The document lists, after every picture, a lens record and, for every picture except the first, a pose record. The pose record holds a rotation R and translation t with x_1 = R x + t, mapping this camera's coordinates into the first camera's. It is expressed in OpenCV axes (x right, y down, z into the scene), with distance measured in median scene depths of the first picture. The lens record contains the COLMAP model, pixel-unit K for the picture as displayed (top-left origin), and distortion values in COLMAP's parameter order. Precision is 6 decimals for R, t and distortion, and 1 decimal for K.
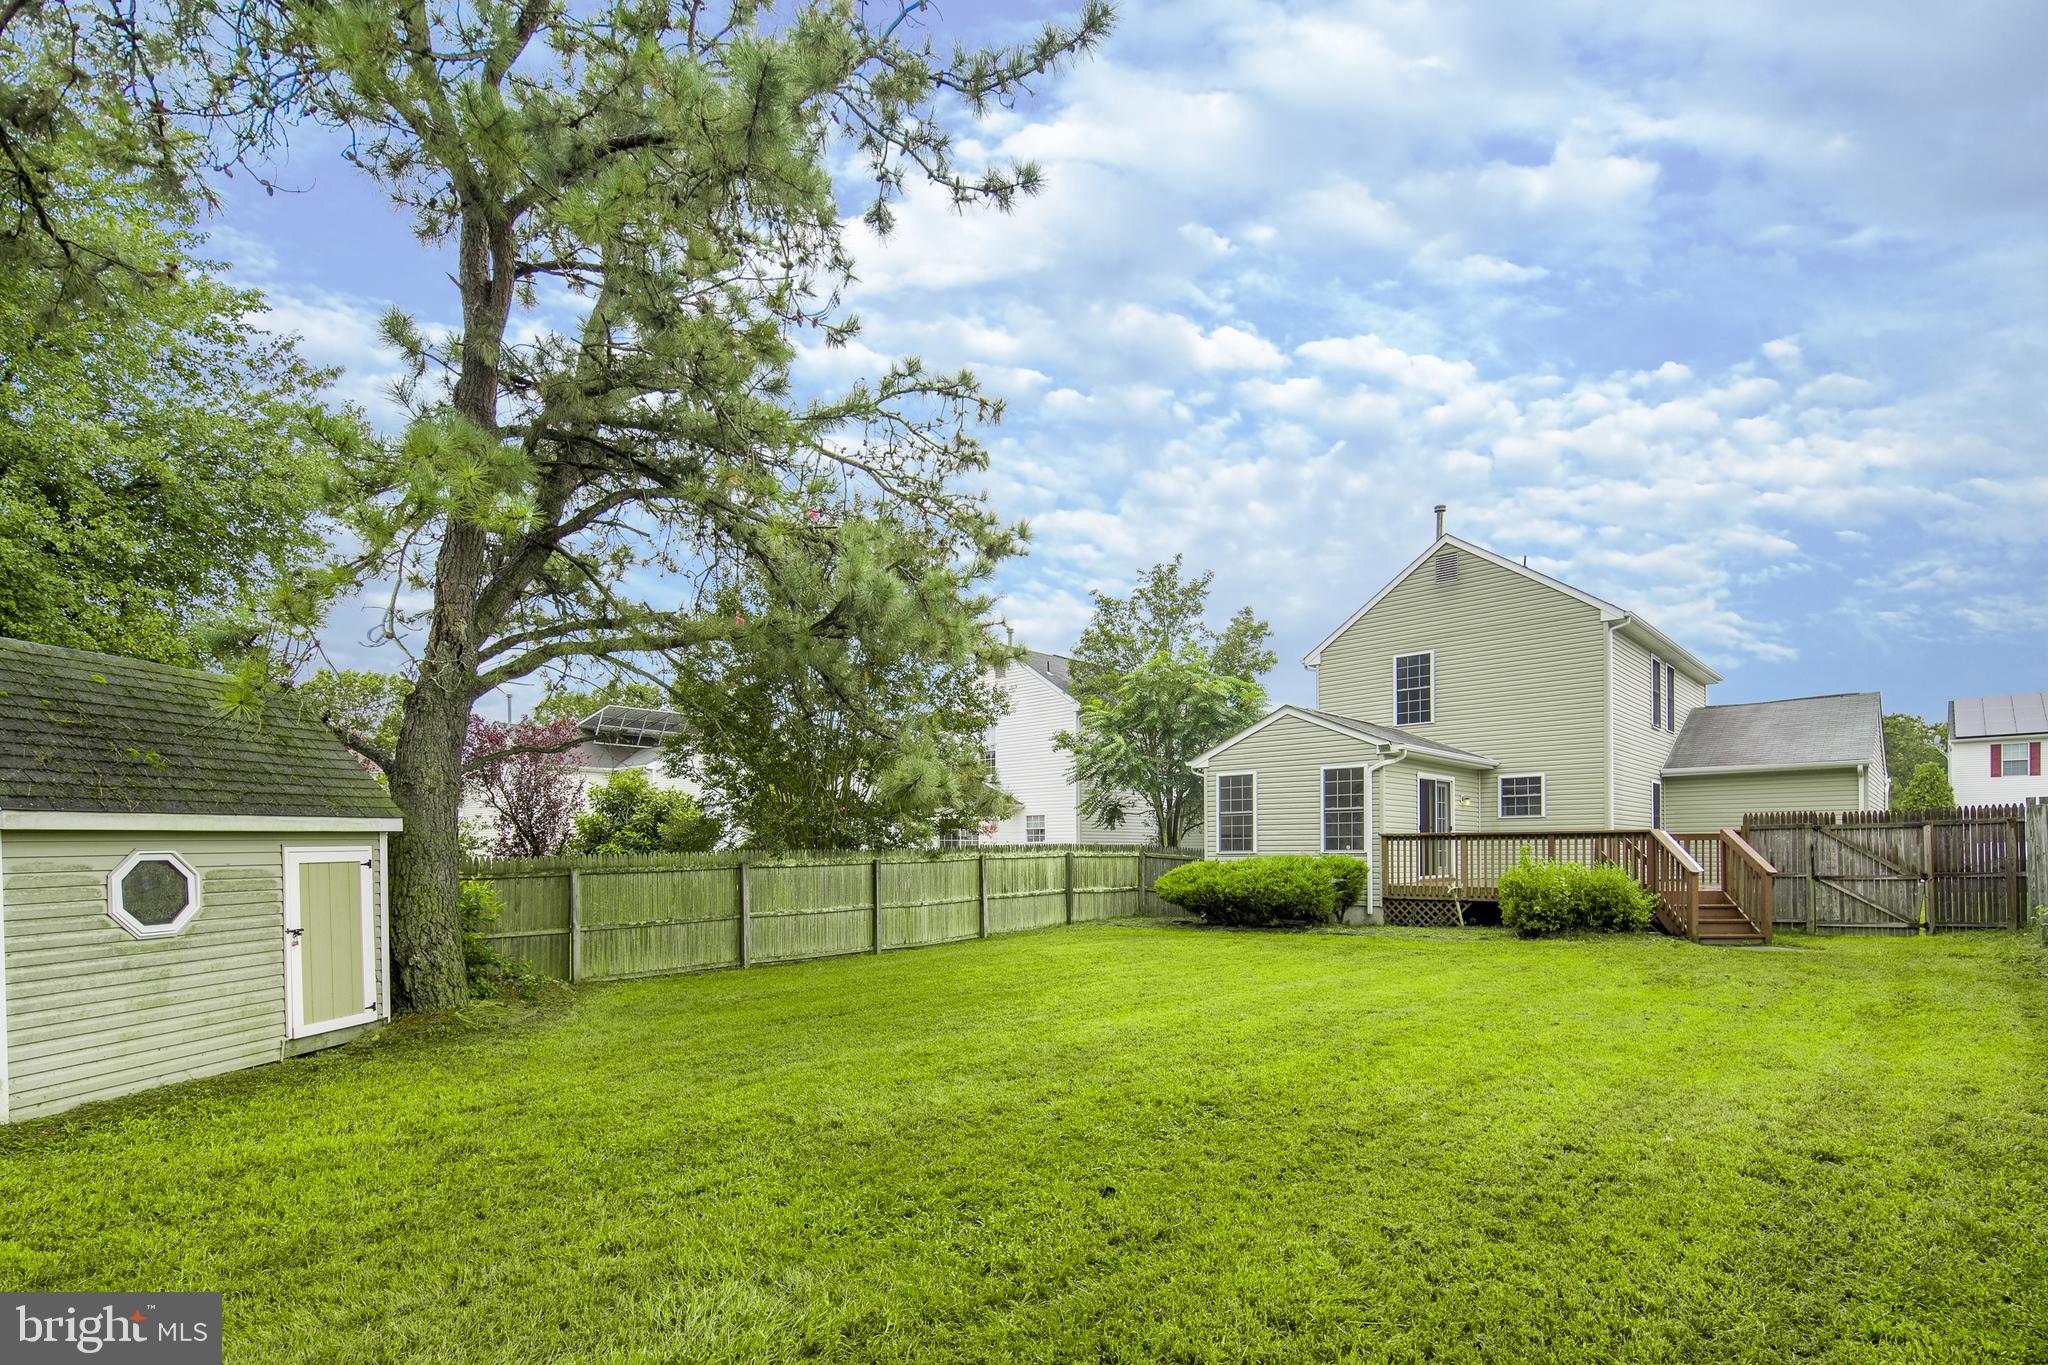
lens RADIAL K [[983.7, 0, 1026.6], [0, 983.7, 673.9], [0, 0, 1]] dist [0.001248, -0.000420]
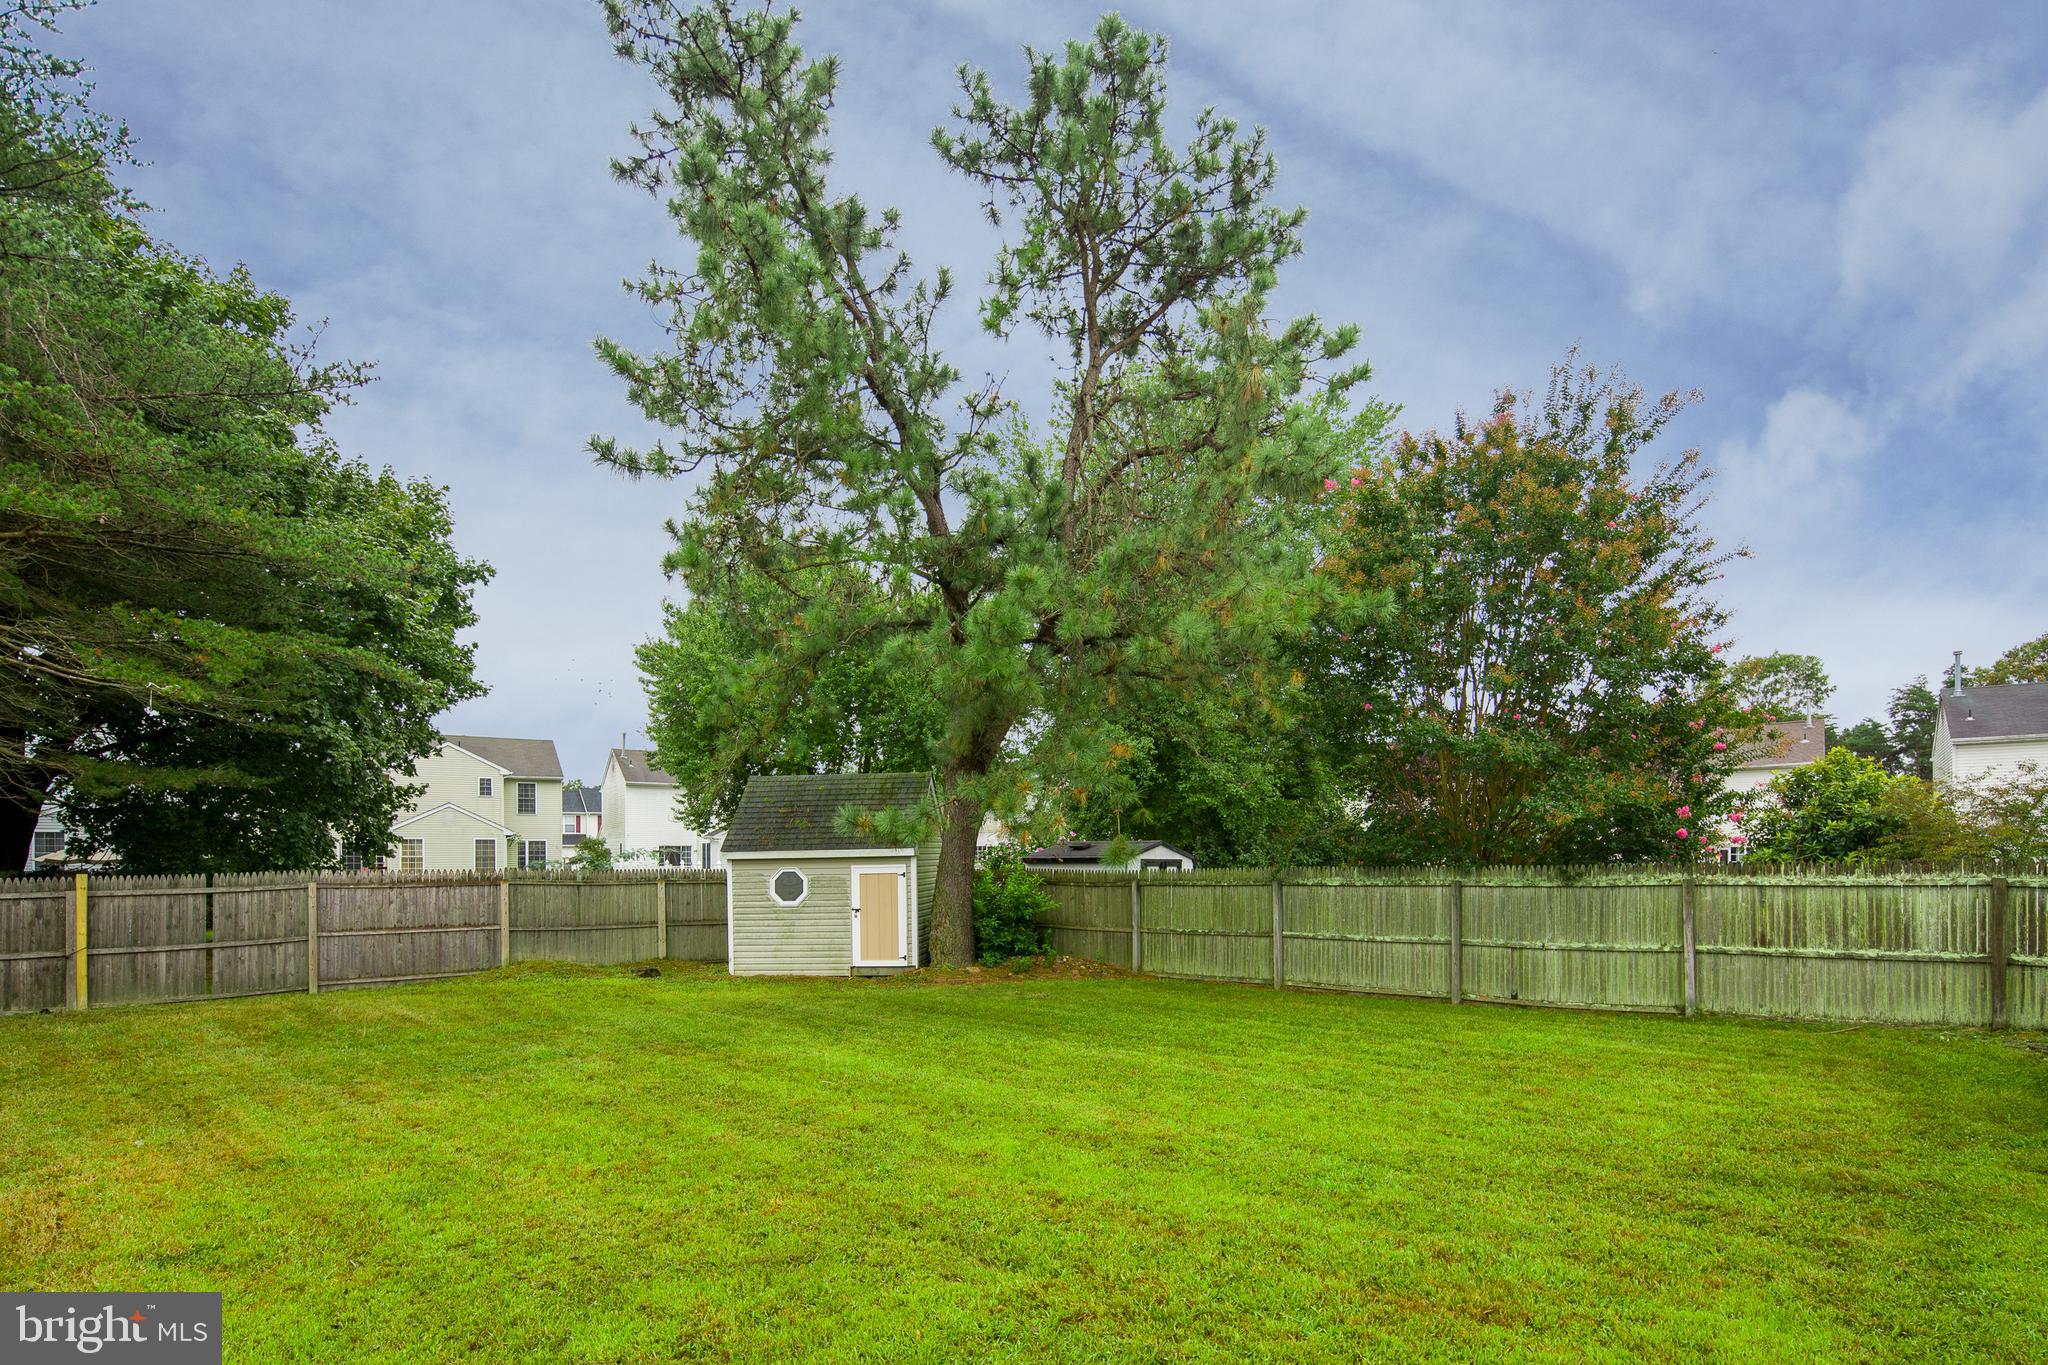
lens RADIAL K [[983.7, 0, 1026.6], [0, 983.7, 673.9], [0, 0, 1]] dist [0.001248, -0.000420]
pose [[0.047307, -0.174899, -0.983449, 0.923659], [0.181296, 0.969703, -0.163733, 0.143722], [0.982290, -0.170550, 0.077582, 0.946695]]
